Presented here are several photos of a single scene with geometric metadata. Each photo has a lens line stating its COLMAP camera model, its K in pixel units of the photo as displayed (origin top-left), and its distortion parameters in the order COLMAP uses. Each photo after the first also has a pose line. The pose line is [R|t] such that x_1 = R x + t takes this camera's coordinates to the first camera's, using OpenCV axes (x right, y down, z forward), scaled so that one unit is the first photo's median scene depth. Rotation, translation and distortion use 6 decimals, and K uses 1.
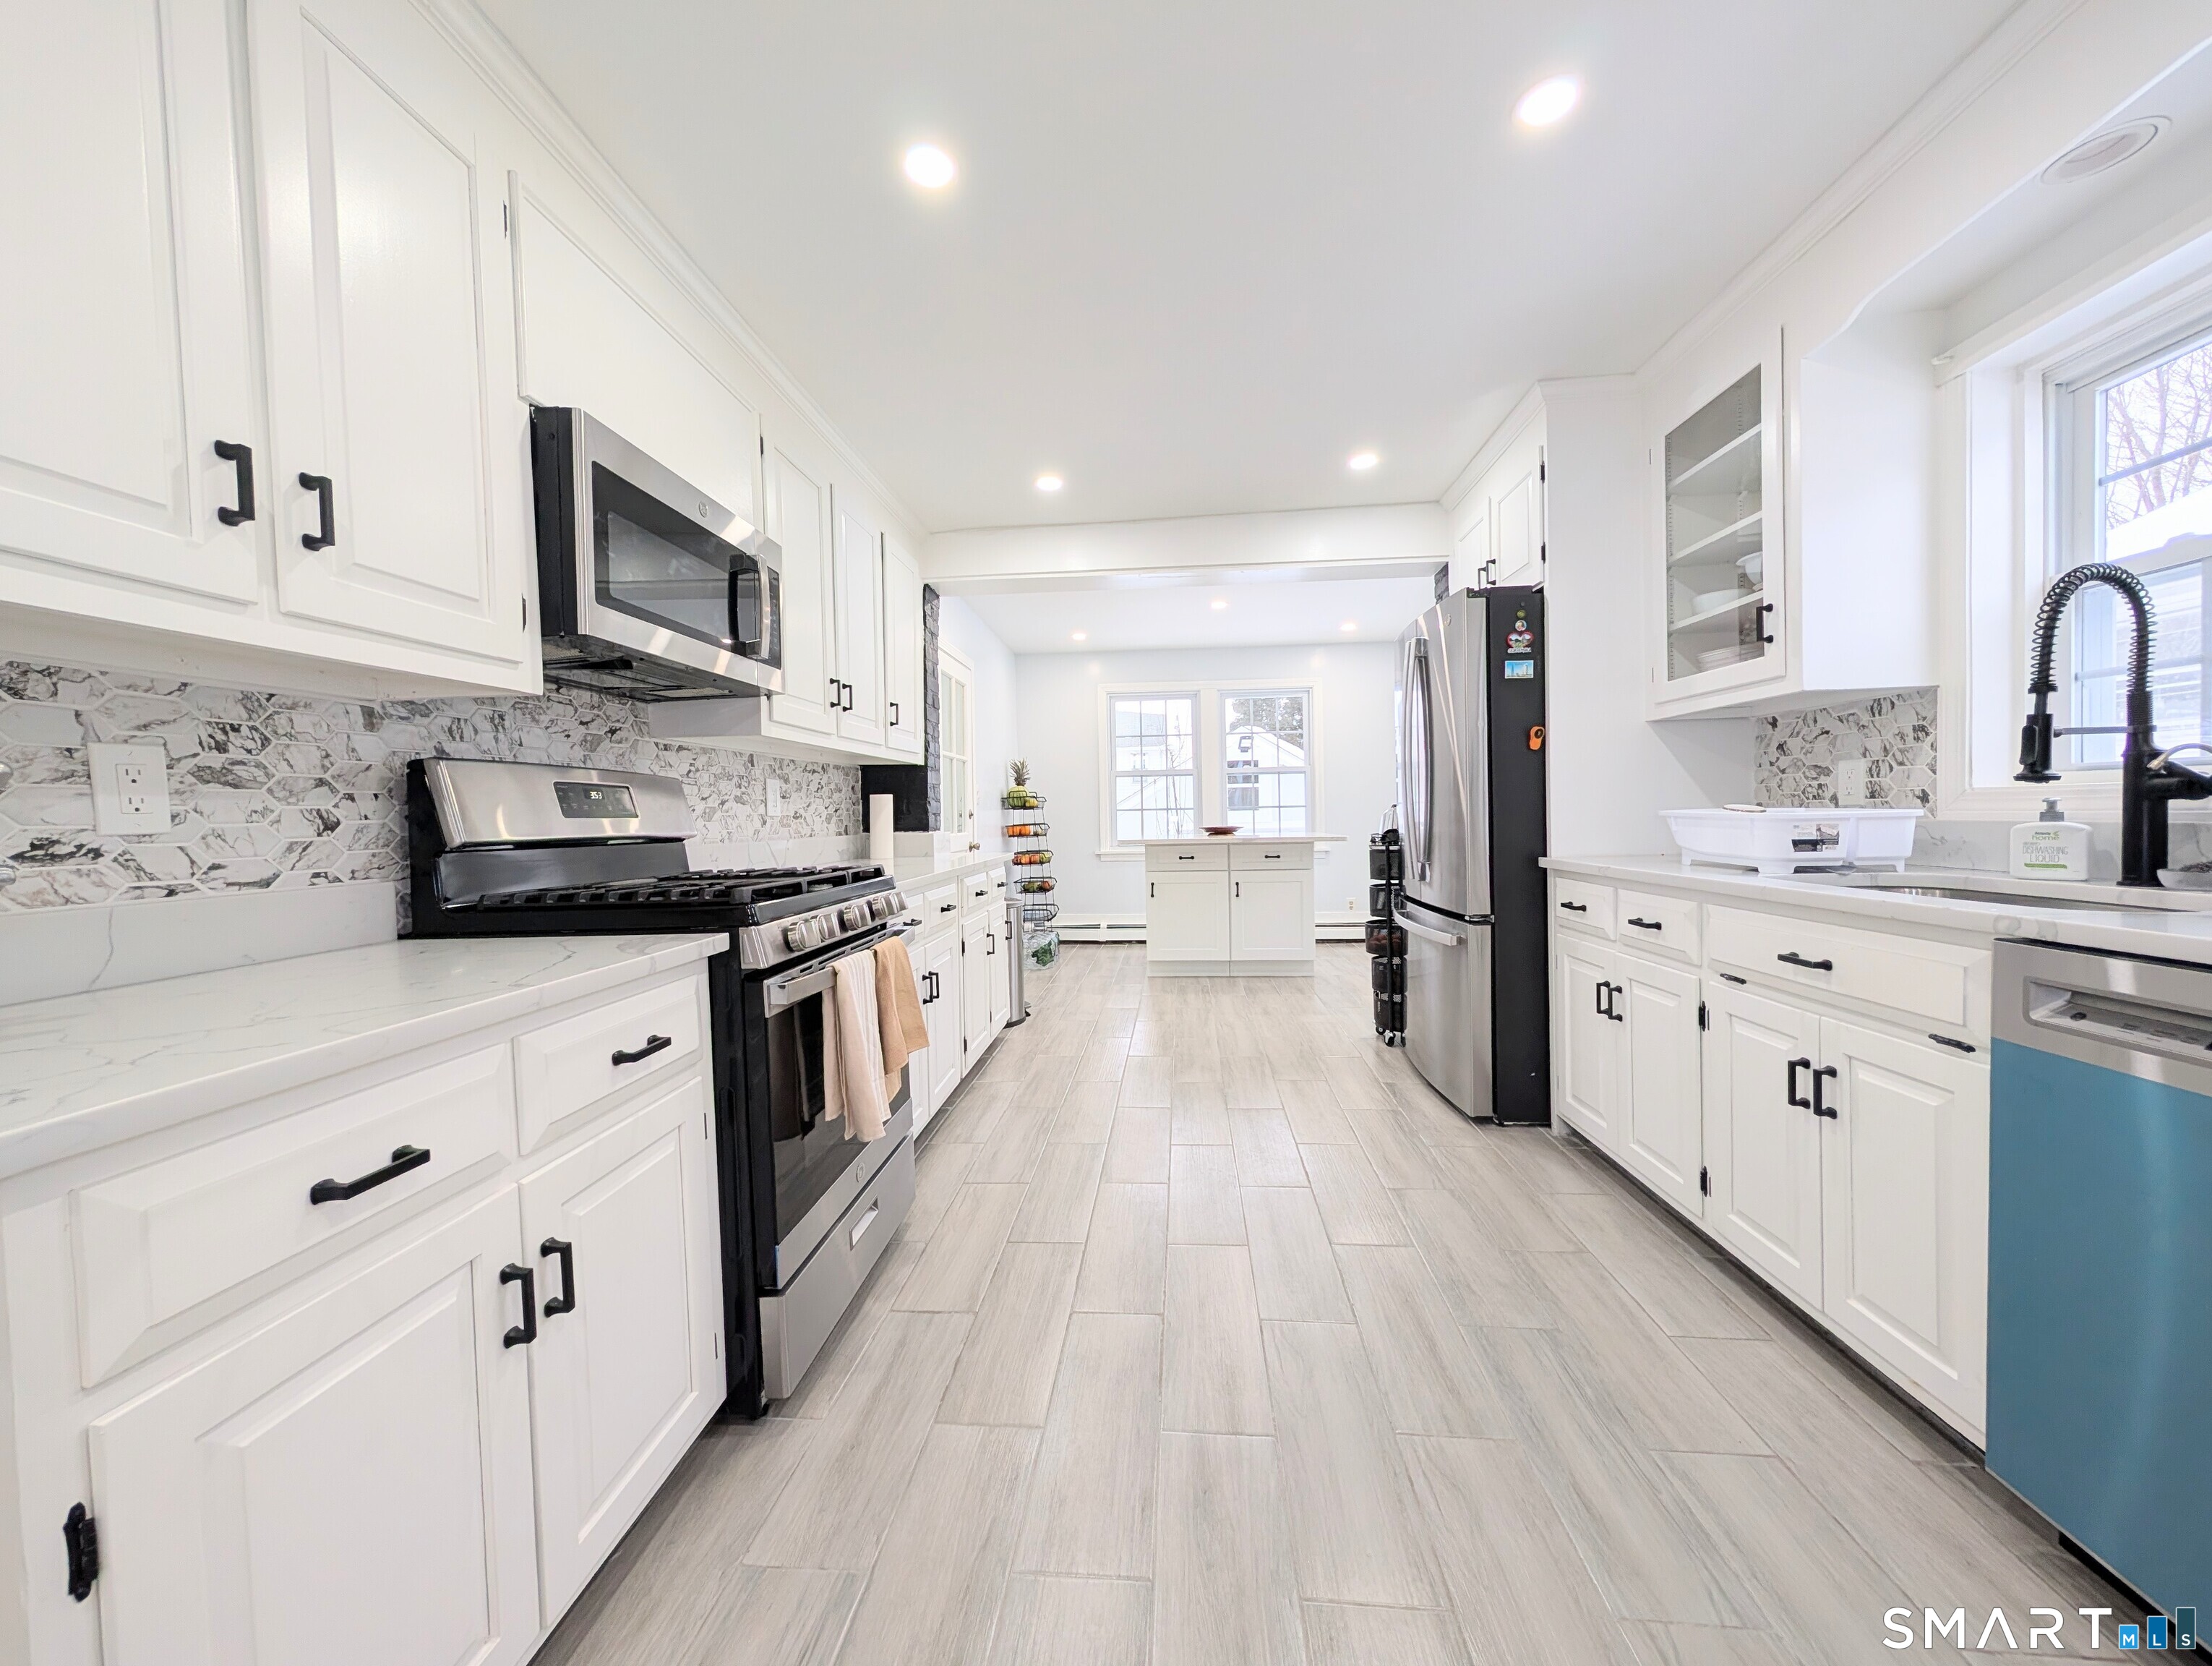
lens RADIAL K [[795.8, 0, 1116.8], [0, 795.8, 833.6], [0, 0, 1]] dist [-0.001805, 0.000736]
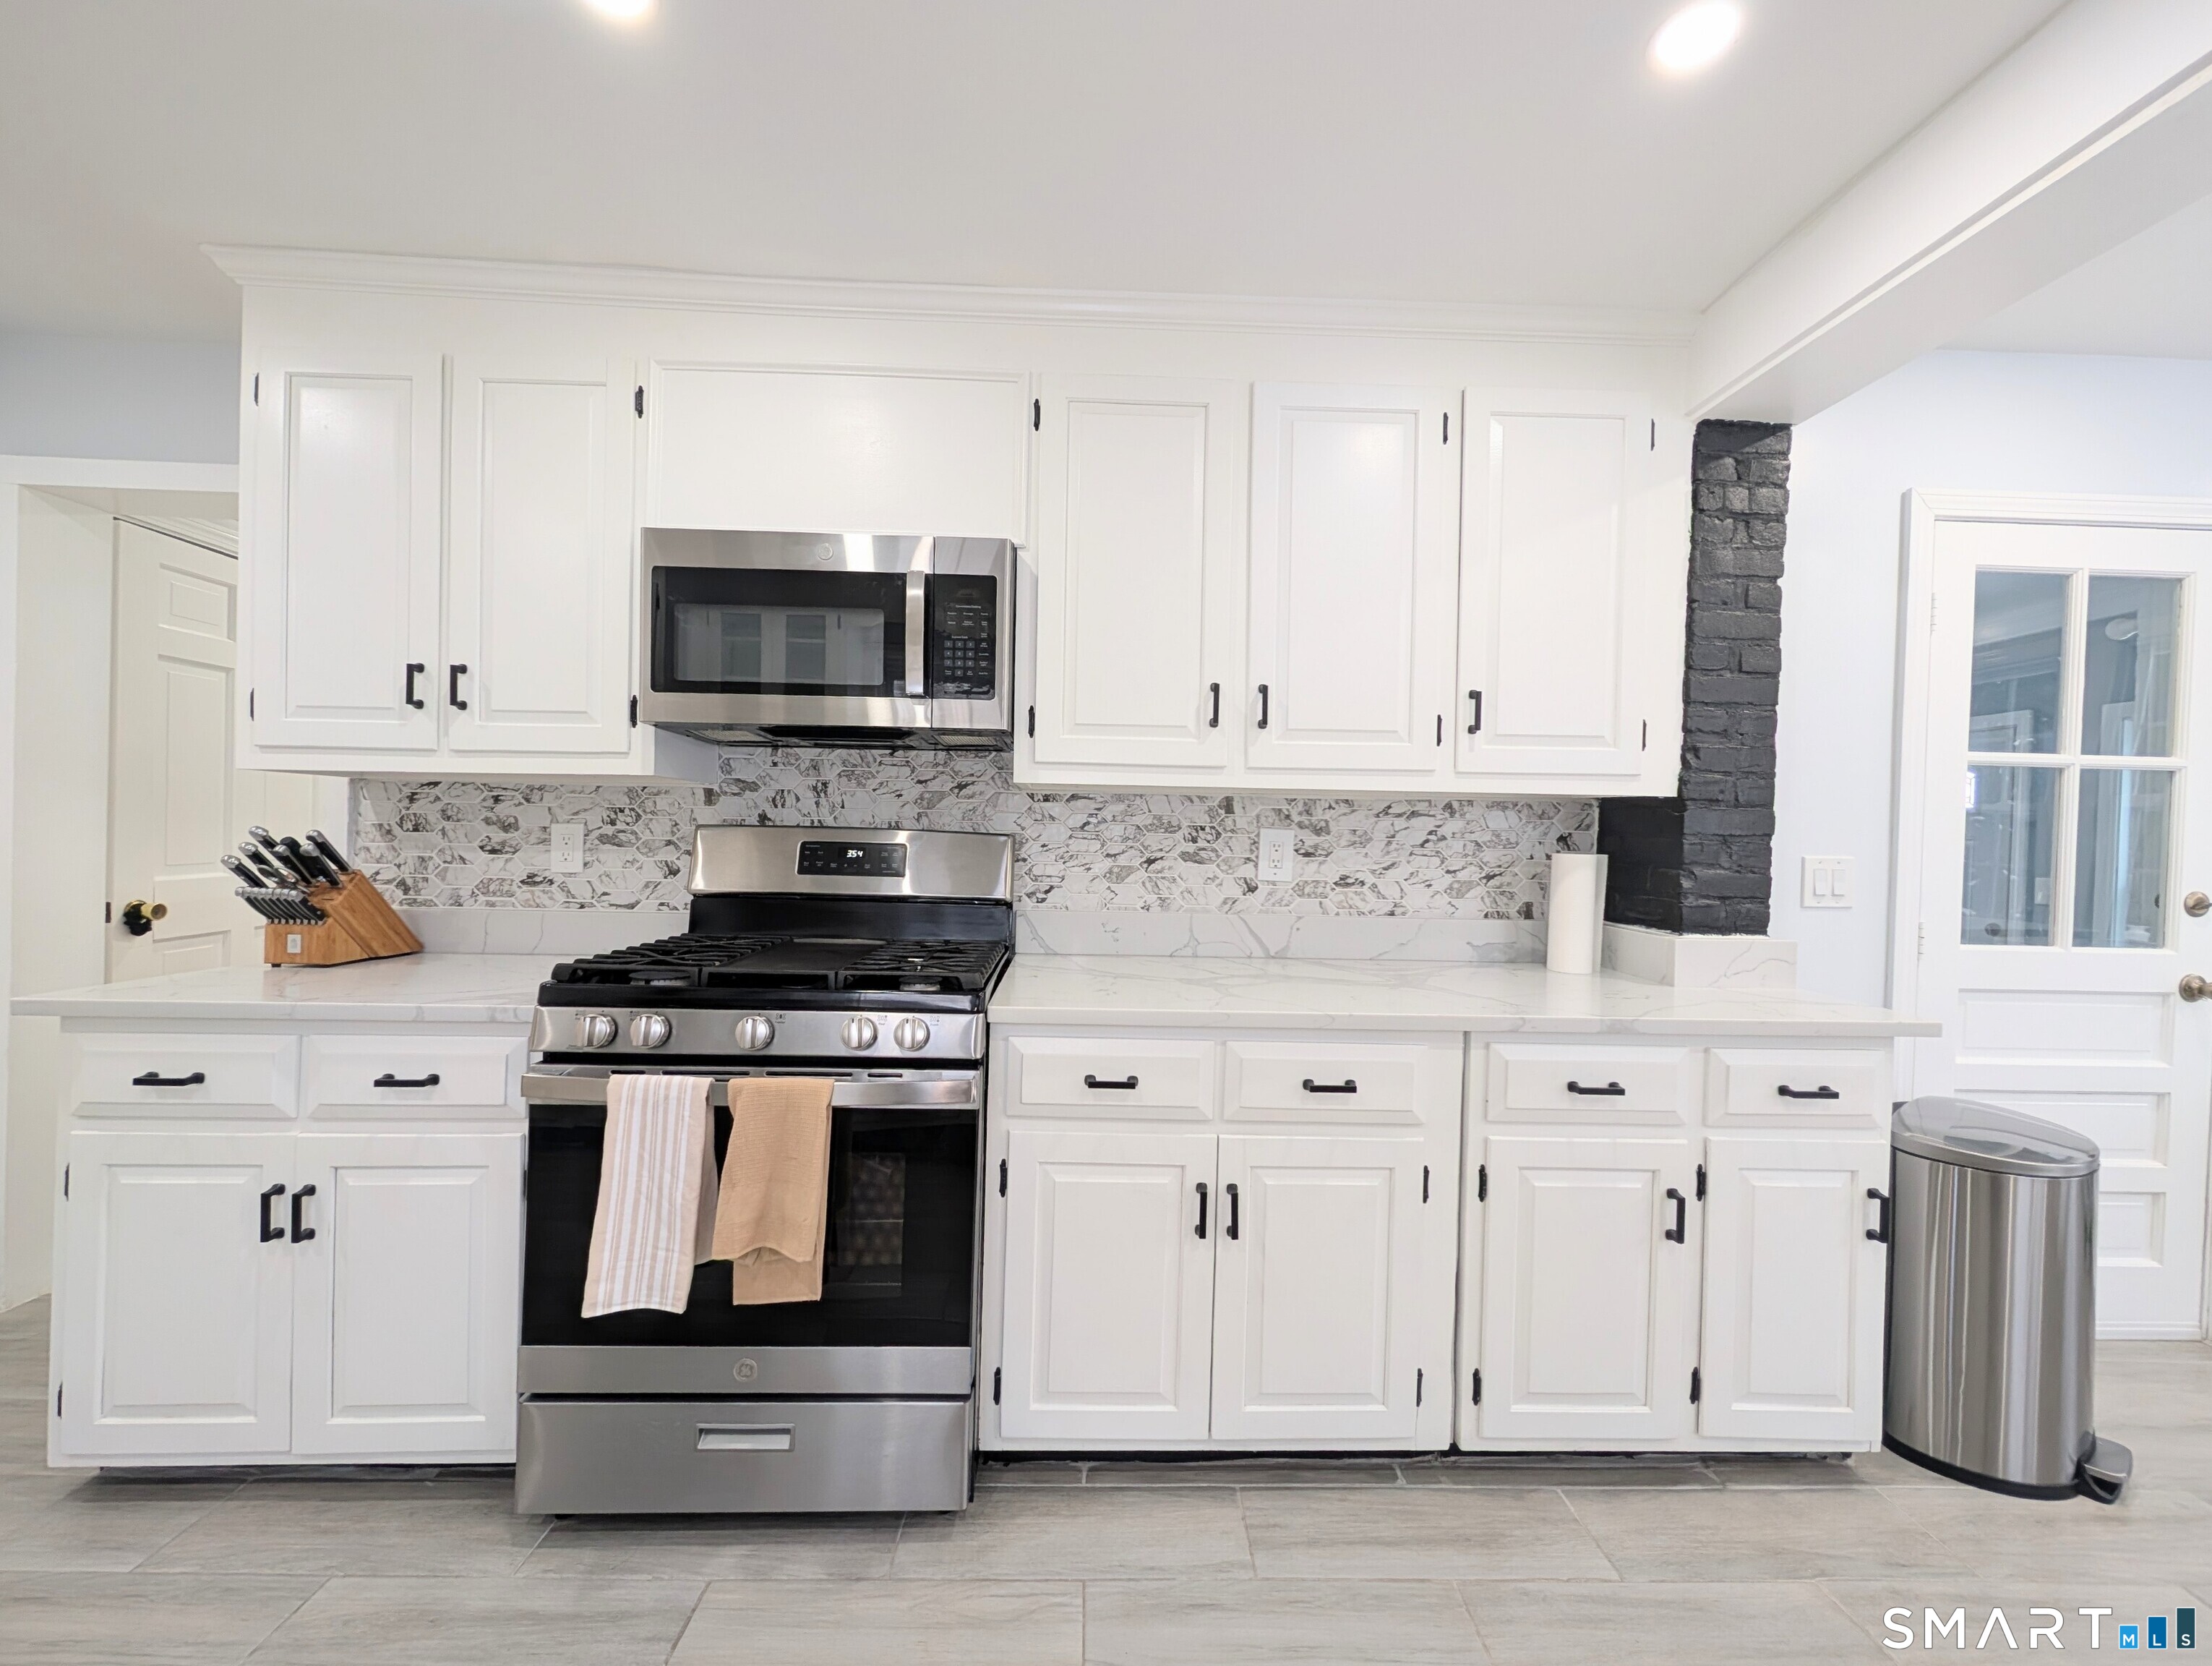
lens RADIAL K [[849.7, 0, 1107.4], [0, 849.7, 836.3], [0, 0, 1]] dist [-0.000495, 0.000297]
pose [[0.098681, 0.031602, -0.994617, 0.694416], [-0.050340, 0.998374, 0.026727, -0.166630], [0.993845, 0.047431, 0.100112, 1.720968]]
